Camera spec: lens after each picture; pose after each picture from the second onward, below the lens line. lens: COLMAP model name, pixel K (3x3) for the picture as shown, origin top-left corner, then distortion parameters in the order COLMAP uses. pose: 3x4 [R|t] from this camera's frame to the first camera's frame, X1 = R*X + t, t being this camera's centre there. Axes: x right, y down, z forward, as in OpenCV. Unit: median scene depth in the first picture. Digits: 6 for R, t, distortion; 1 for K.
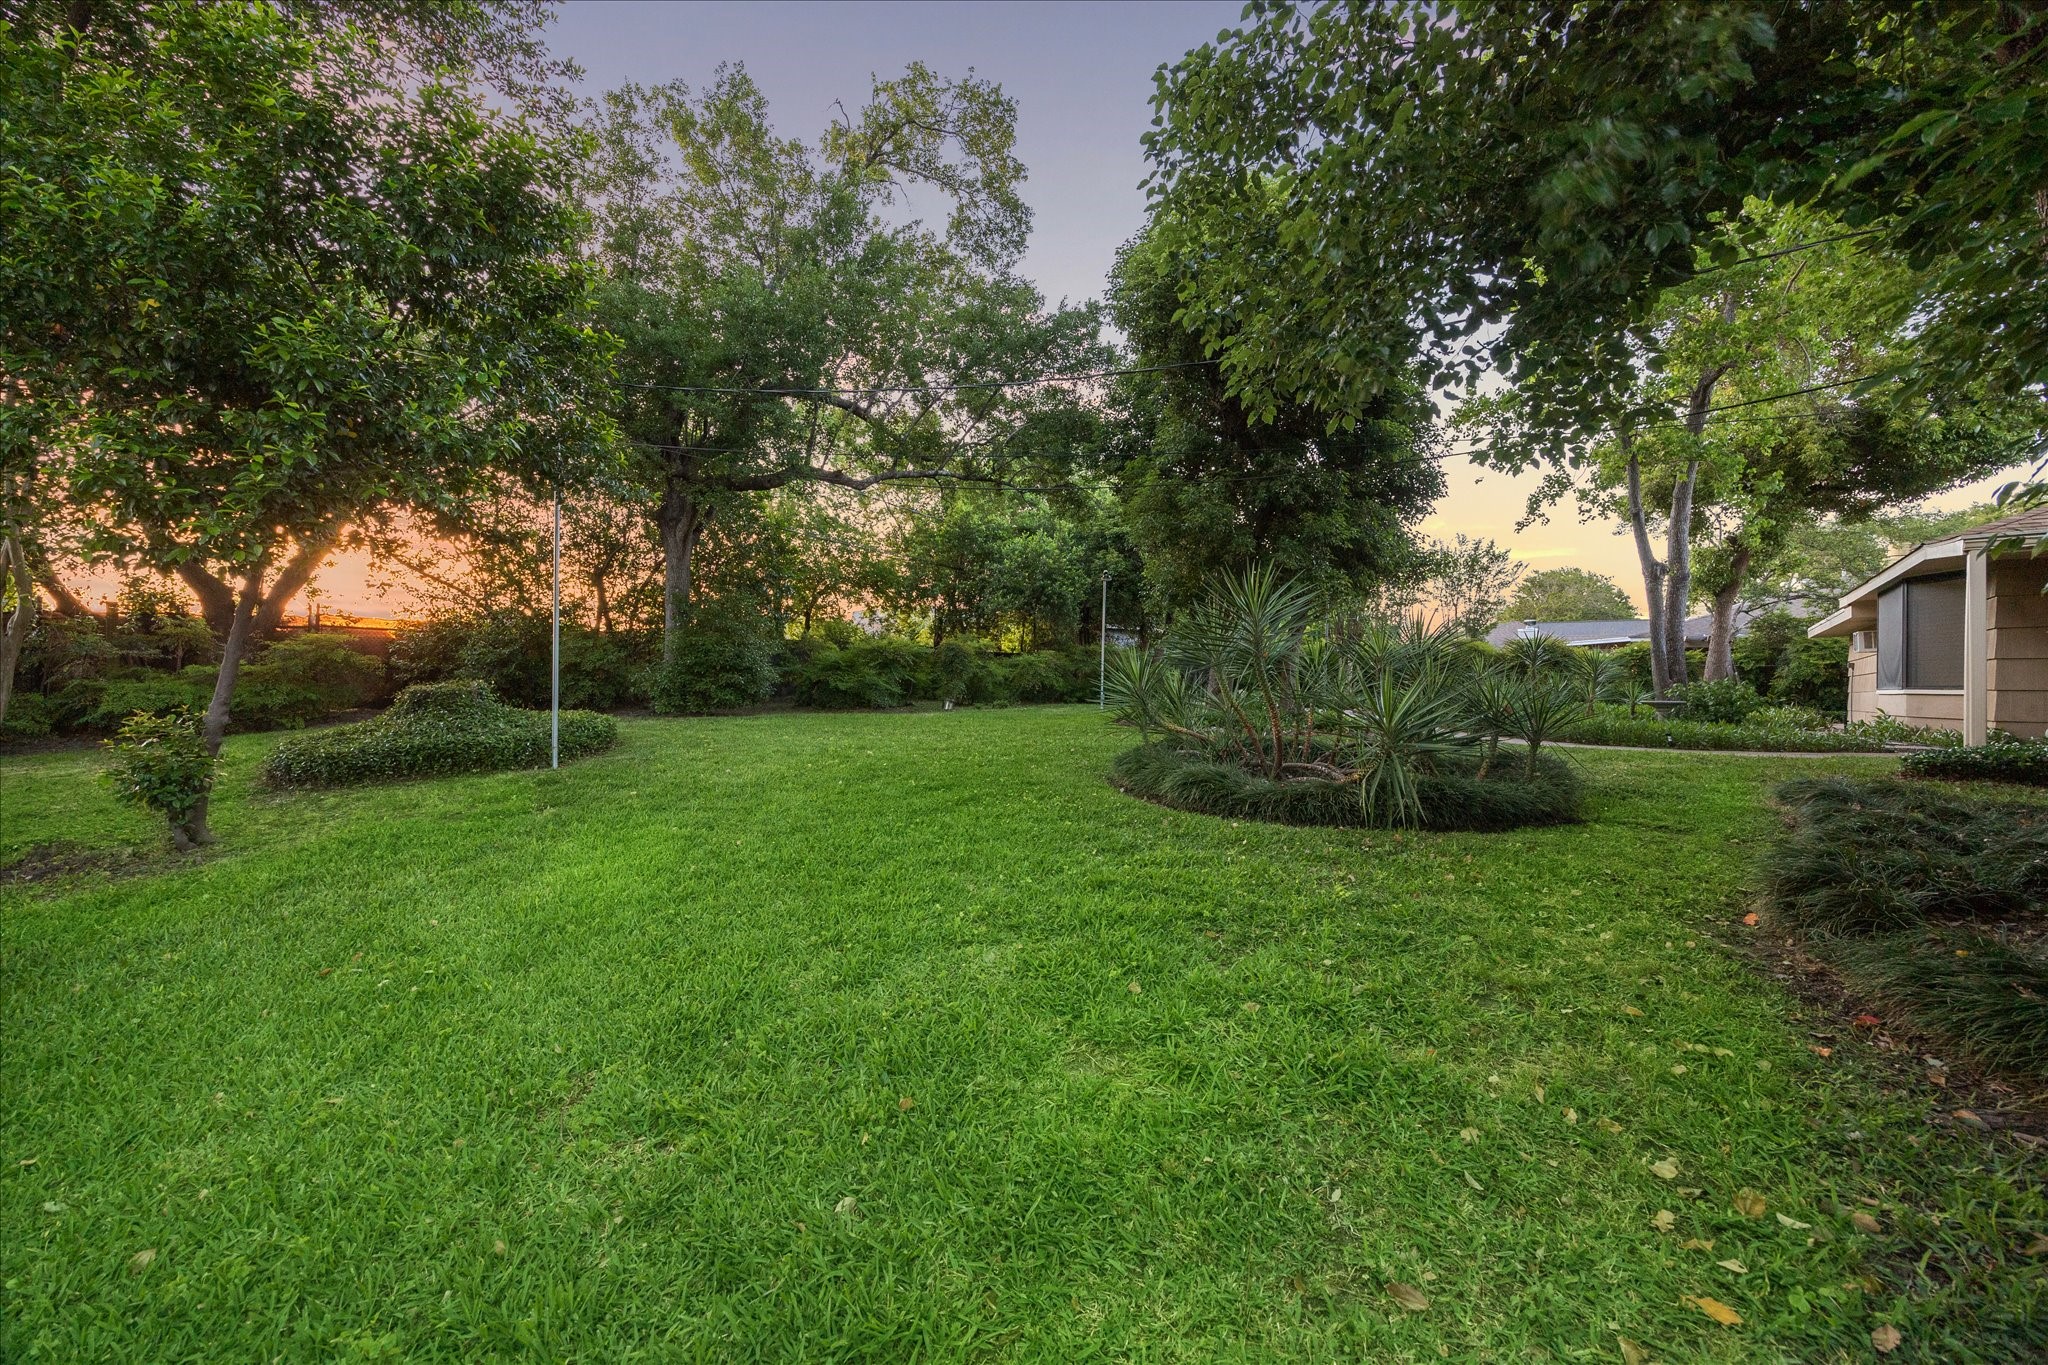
lens RADIAL K [[803.1, 0, 1013.5], [0, 803.1, 673.9], [0, 0, 1]] dist [-0.000805, 0.000307]
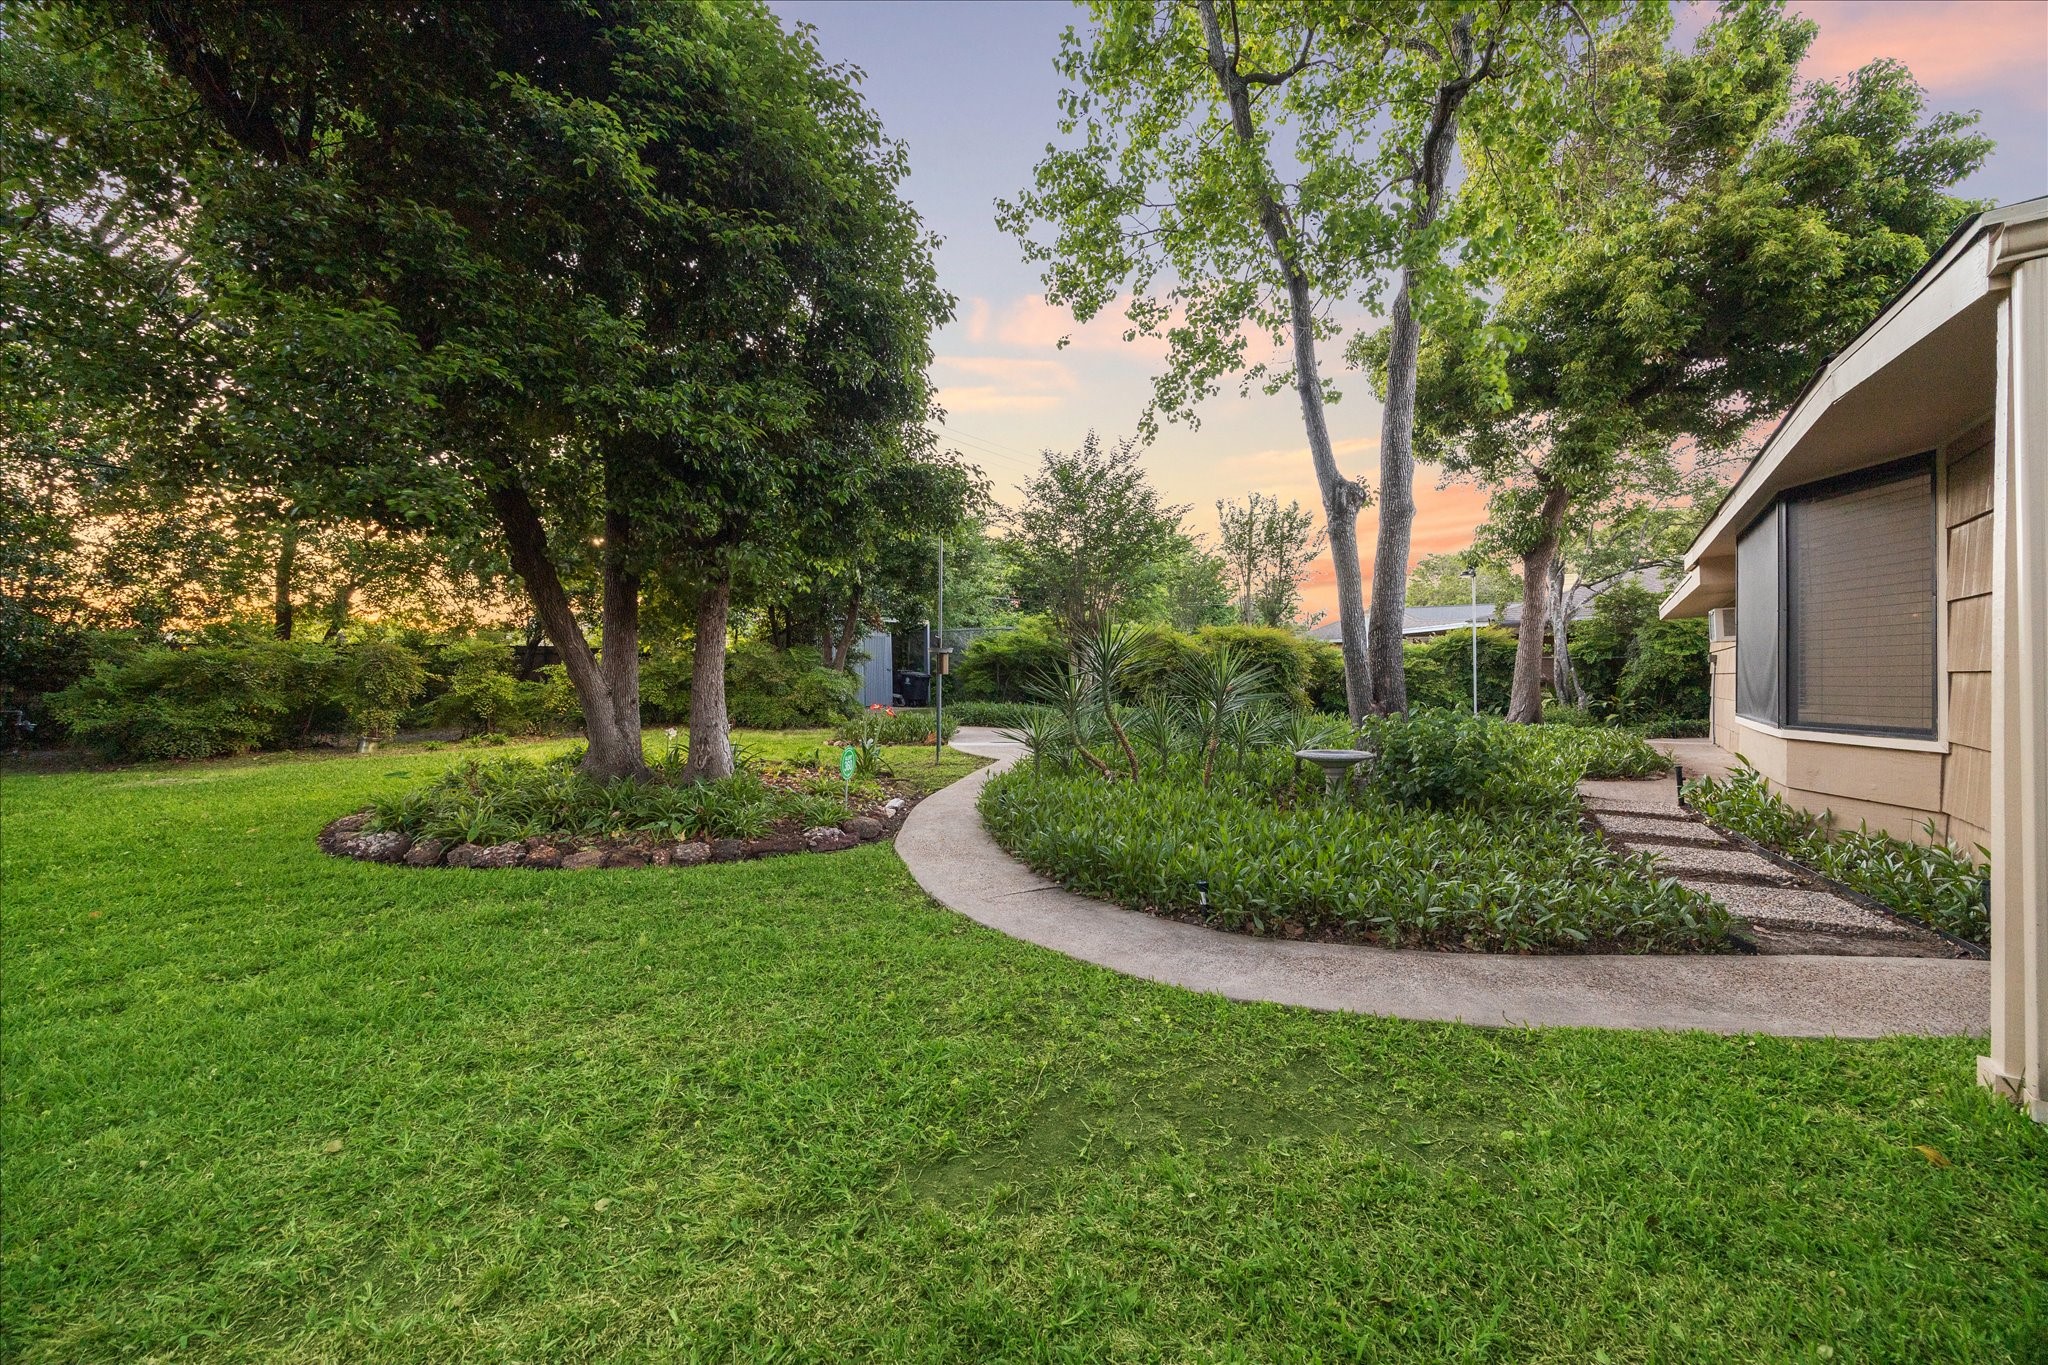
lens RADIAL K [[803.1, 0, 1013.5], [0, 803.1, 673.9], [0, 0, 1]] dist [-0.000805, 0.000307]
pose [[0.997318, -0.018838, 0.070726, 0.394494], [0.018080, 0.999772, 0.011340, -0.016579], [-0.070924, -0.010031, 0.997431, 0.354027]]
